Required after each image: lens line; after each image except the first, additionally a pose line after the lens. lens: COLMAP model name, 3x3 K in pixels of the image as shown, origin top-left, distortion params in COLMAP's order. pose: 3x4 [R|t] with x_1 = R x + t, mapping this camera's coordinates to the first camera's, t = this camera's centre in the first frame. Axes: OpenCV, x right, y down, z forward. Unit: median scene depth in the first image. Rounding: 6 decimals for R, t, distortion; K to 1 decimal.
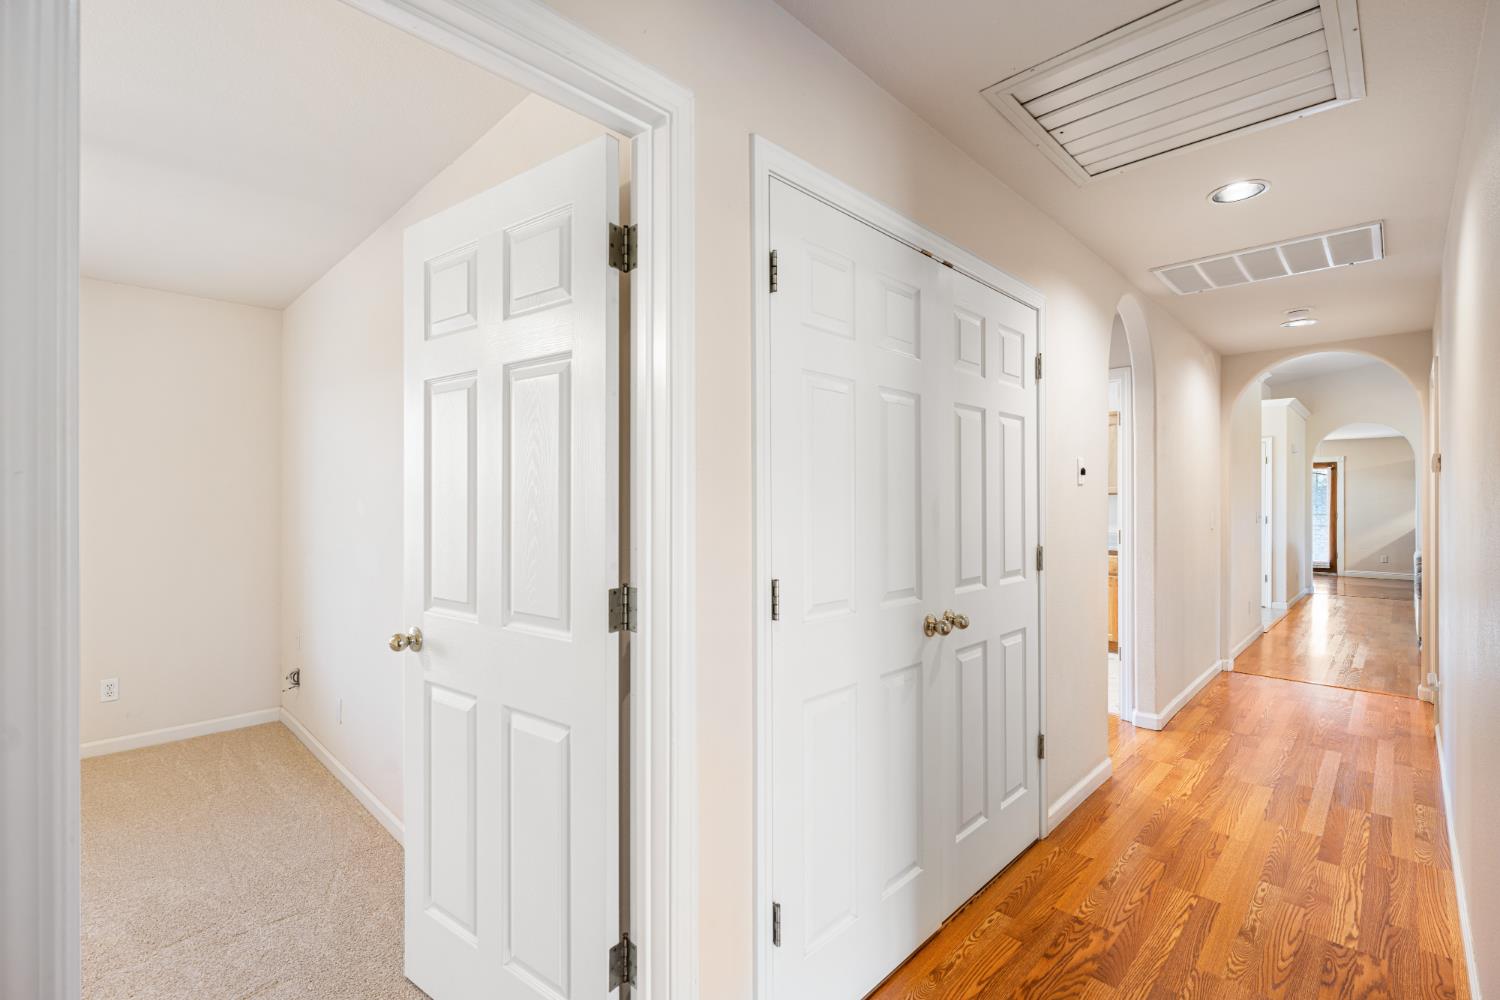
lens RADIAL K [[668.8, 0, 747.6], [0, 668.8, 500.8], [0, 0, 1]] dist [0.000837, -0.000716]
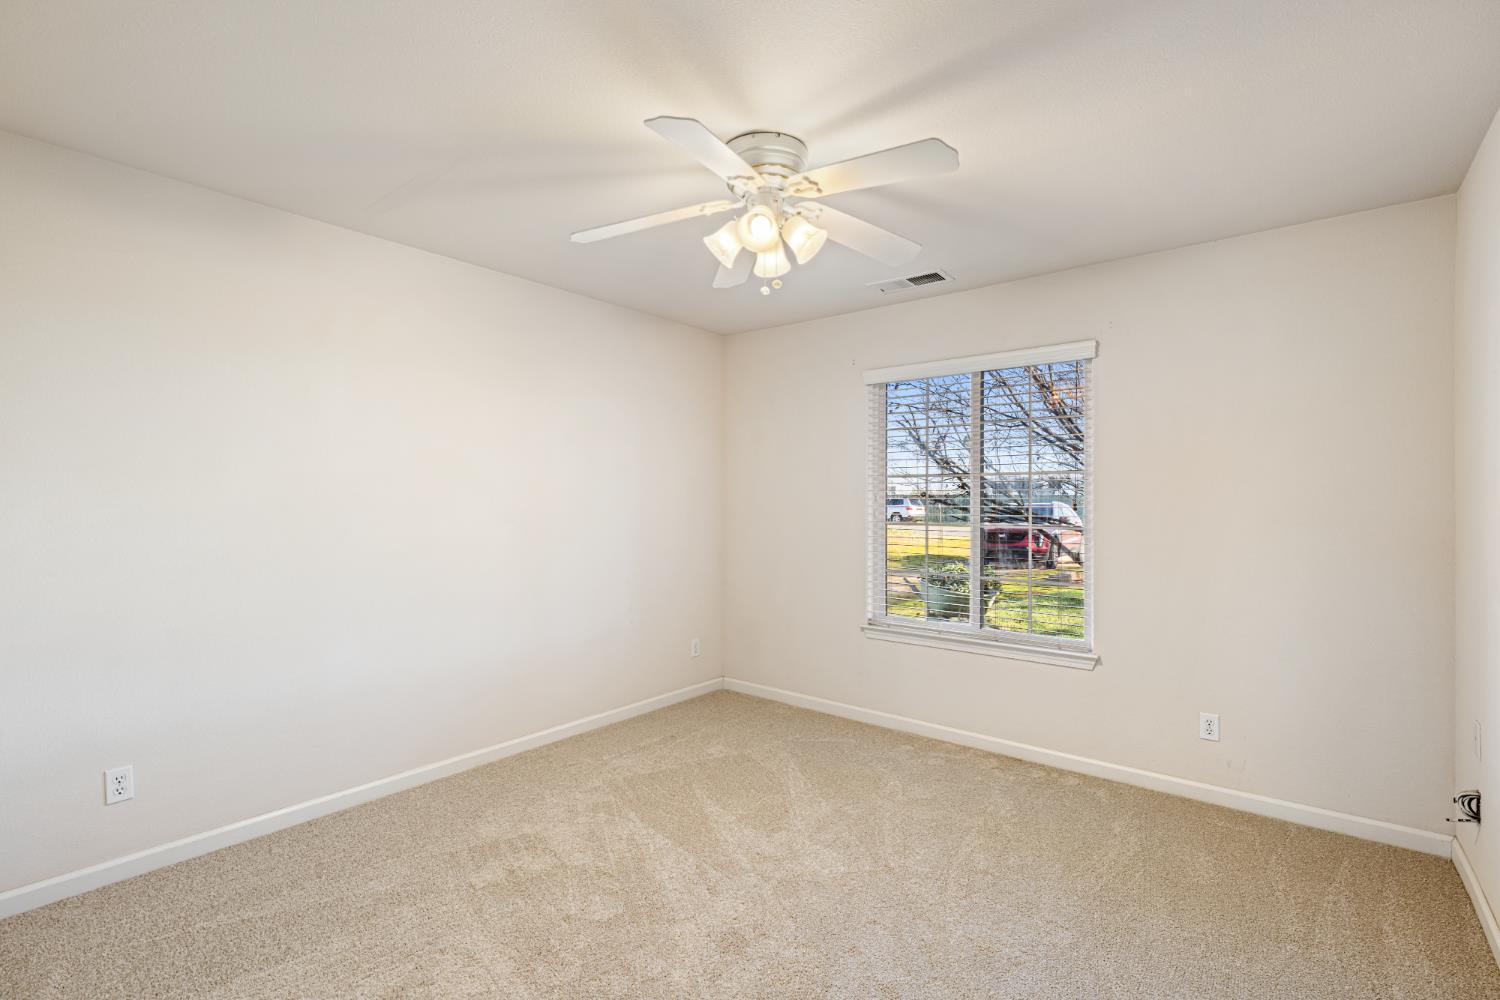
lens RADIAL K [[668.8, 0, 744.3], [0, 668.8, 507.1], [0, 0, 1]] dist [0.000837, -0.000716]
pose [[0.079566, -0.001168, -0.996829, -0.147997], [0.003592, 0.999993, -0.000885, 0.003580], [0.996823, -0.003510, 0.079570, 0.326488]]
